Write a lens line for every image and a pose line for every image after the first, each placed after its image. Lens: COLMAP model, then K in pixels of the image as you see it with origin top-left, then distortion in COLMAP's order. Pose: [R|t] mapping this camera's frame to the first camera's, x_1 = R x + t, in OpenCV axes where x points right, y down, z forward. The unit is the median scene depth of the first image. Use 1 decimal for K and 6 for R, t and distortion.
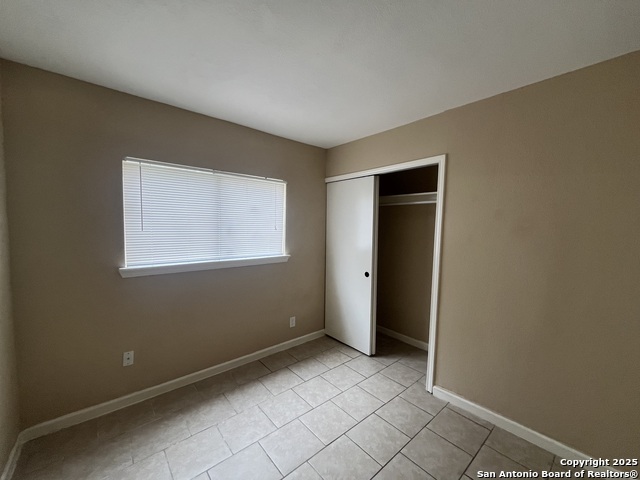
lens RADIAL K [[257.2, 0, 317.5], [0, 257.2, 239.3], [0, 0, 1]] dist [-0.002391, -0.000743]
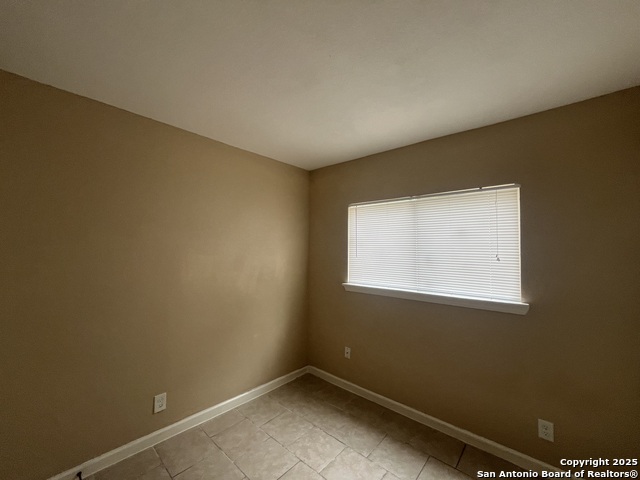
lens RADIAL K [[257.2, 0, 318.8], [0, 257.2, 237.5], [0, 0, 1]] dist [-0.002391, -0.000743]
pose [[0.142660, -0.057506, -0.988100, 0.597335], [-0.059254, 0.996024, -0.066522, -0.035353], [0.987997, 0.068039, 0.138685, 0.624529]]
